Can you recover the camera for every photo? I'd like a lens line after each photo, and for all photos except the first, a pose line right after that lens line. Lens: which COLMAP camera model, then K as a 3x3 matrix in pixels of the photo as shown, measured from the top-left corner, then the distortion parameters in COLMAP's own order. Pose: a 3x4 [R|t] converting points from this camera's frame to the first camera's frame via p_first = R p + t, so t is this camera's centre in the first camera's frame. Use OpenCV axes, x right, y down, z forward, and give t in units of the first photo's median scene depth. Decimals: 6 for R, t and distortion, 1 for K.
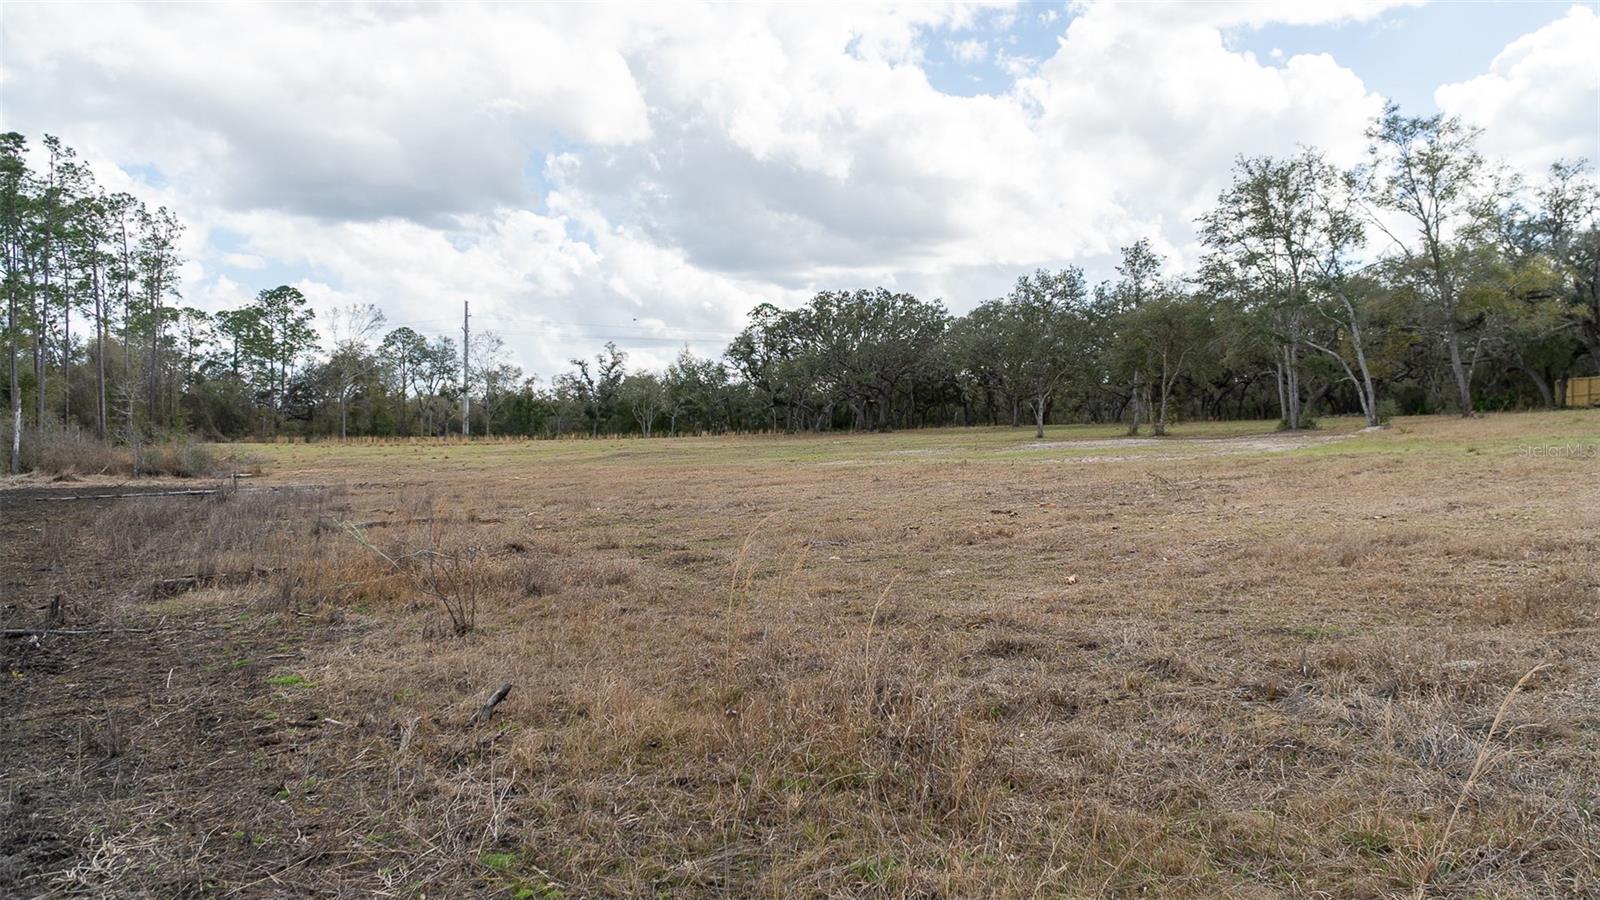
lens RADIAL K [[1290.1, 0, 809.0], [0, 1290.1, 427.6], [0, 0, 1]] dist [-0.004318, 0.006268]
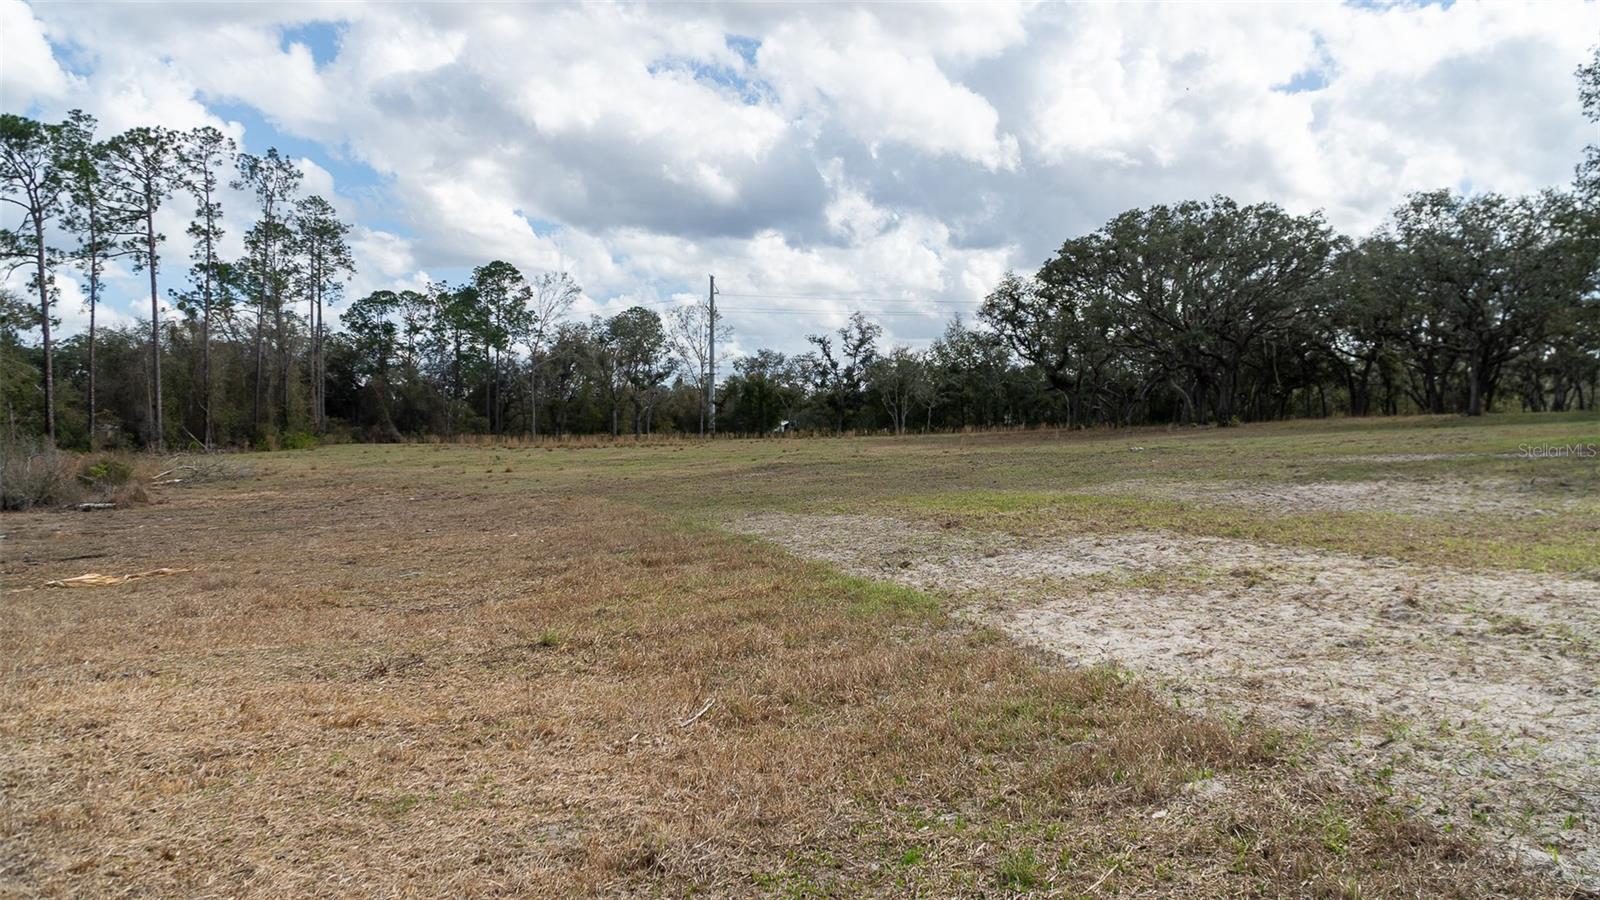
lens RADIAL K [[1290.1, 0, 809.0], [0, 1290.1, 427.6], [0, 0, 1]] dist [-0.004318, 0.006268]
pose [[0.969624, -0.005660, -0.244533, 0.009664], [0.006901, 0.999967, 0.004222, 0.000125], [0.244501, -0.005781, 0.969632, 0.227677]]
